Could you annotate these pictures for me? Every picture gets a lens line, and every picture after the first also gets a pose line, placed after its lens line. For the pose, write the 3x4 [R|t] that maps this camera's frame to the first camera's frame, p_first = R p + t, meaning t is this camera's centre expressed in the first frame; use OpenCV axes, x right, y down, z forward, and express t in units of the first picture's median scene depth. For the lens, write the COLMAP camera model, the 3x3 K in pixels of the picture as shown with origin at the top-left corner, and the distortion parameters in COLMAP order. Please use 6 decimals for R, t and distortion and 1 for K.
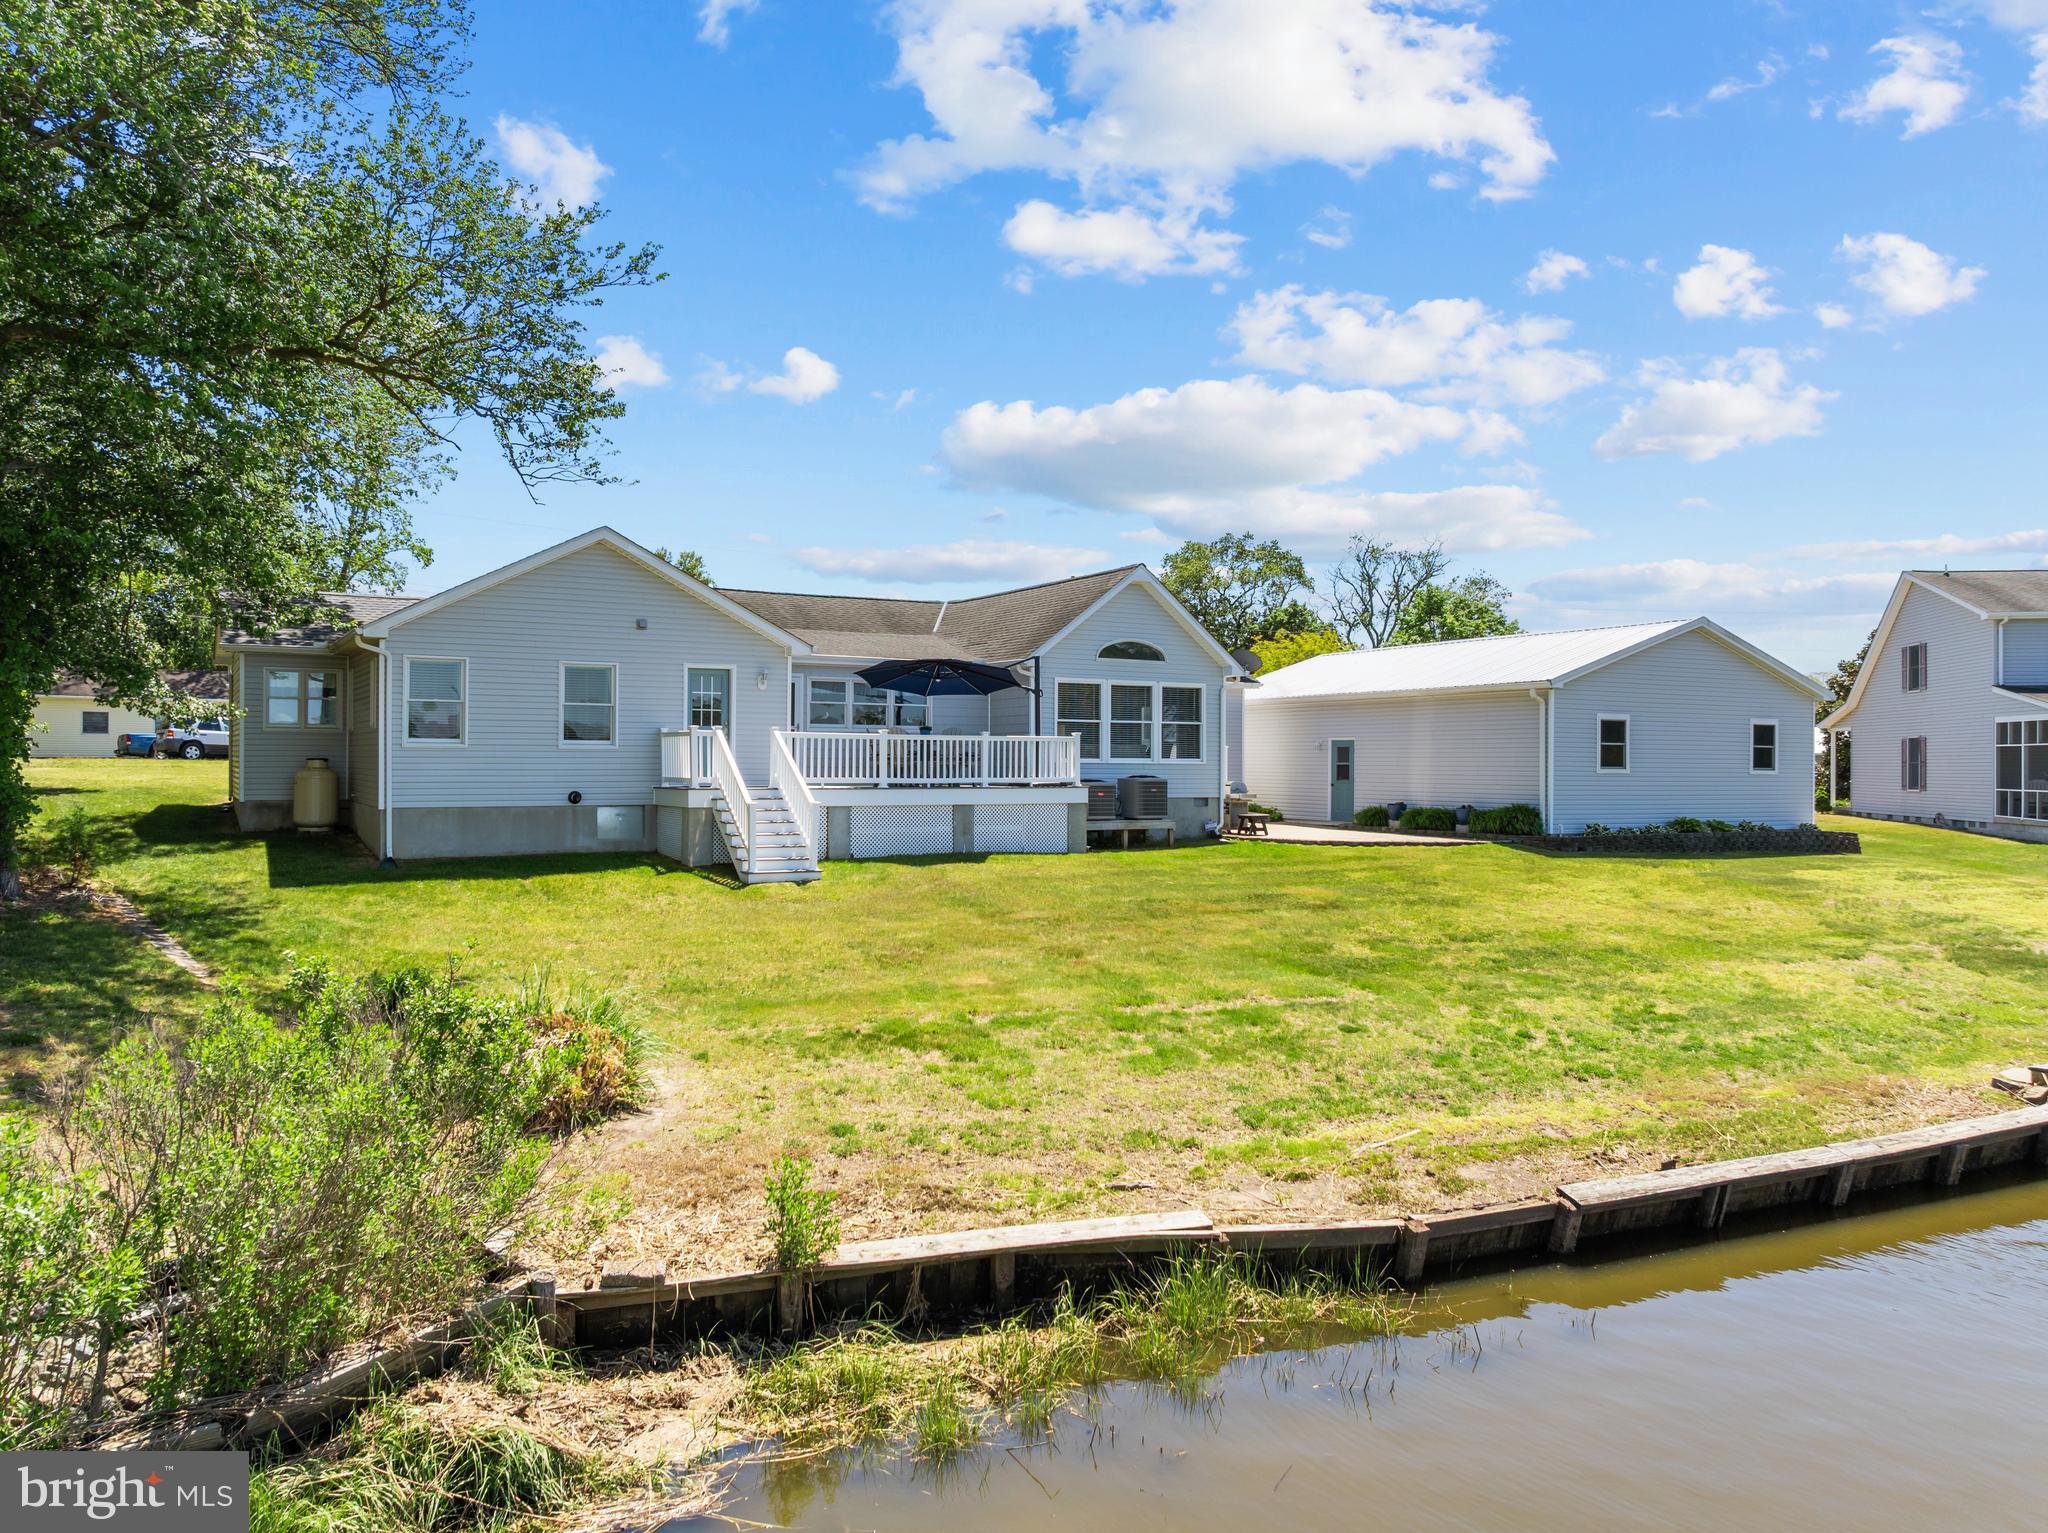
lens RADIAL K [[1443.3, 0, 1030.6], [0, 1443.3, 765.0], [0, 0, 1]] dist [-0.036751, -0.002481]
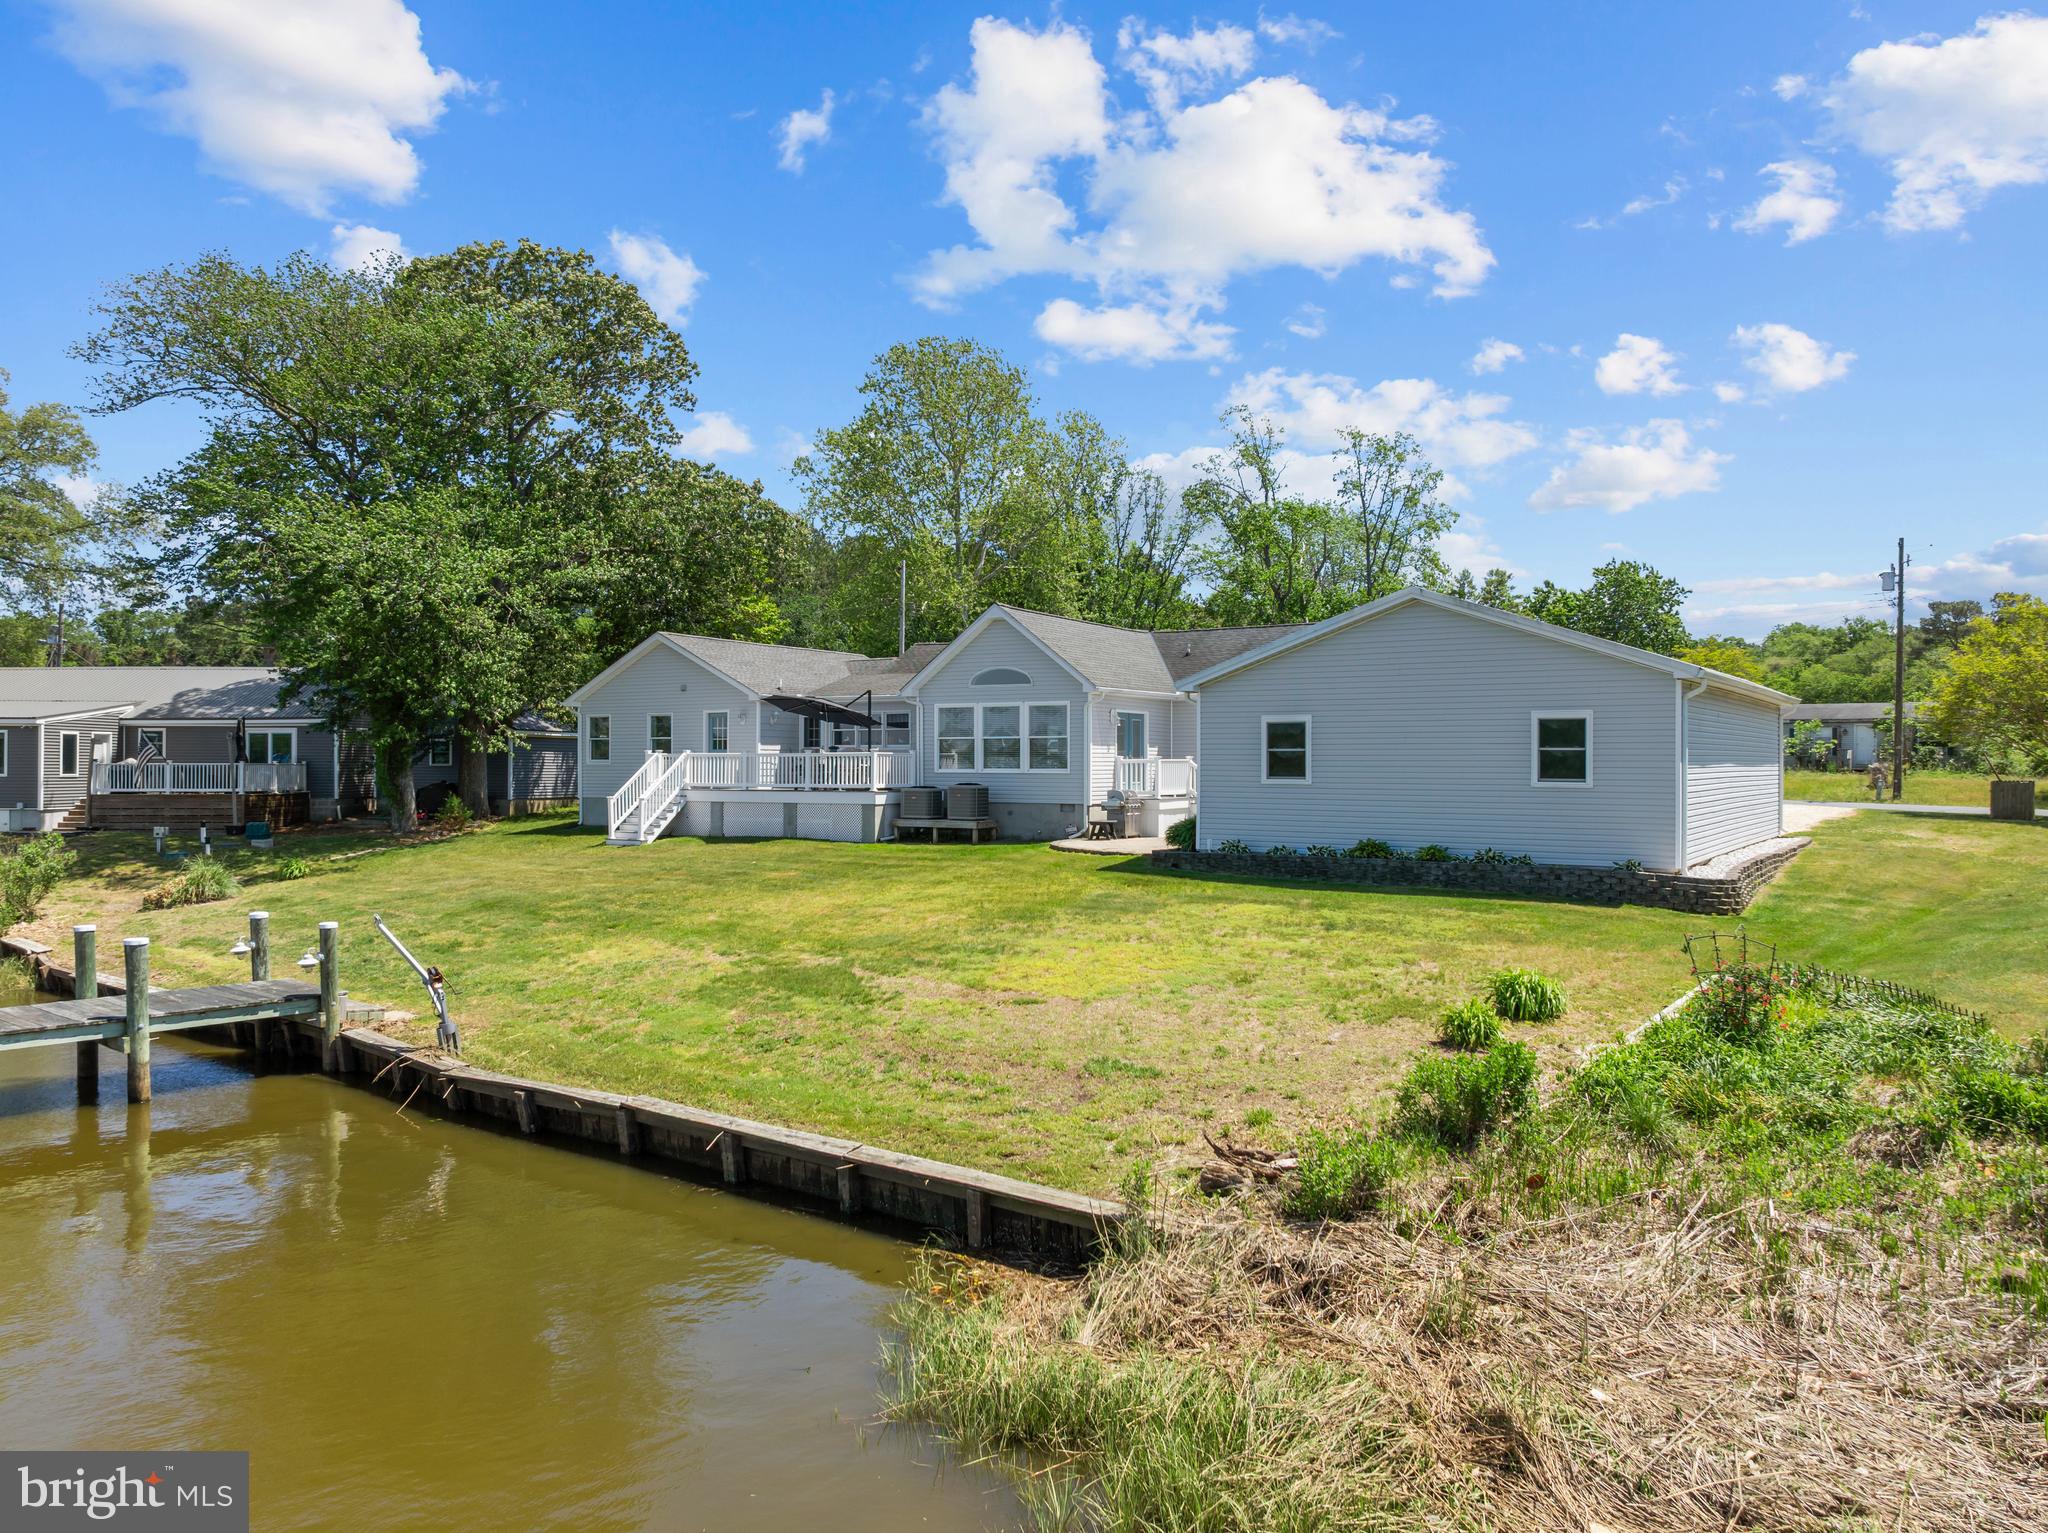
lens RADIAL K [[1435.8, 0, 1025.5], [0, 1435.8, 760.2], [0, 0, 1]] dist [-0.038008, 0.008460]
pose [[0.486610, -0.008486, -0.873578, 1.260955], [-0.000662, 0.999949, -0.010083, 0.000130], [0.873619, 0.005485, 0.486579, 0.519248]]
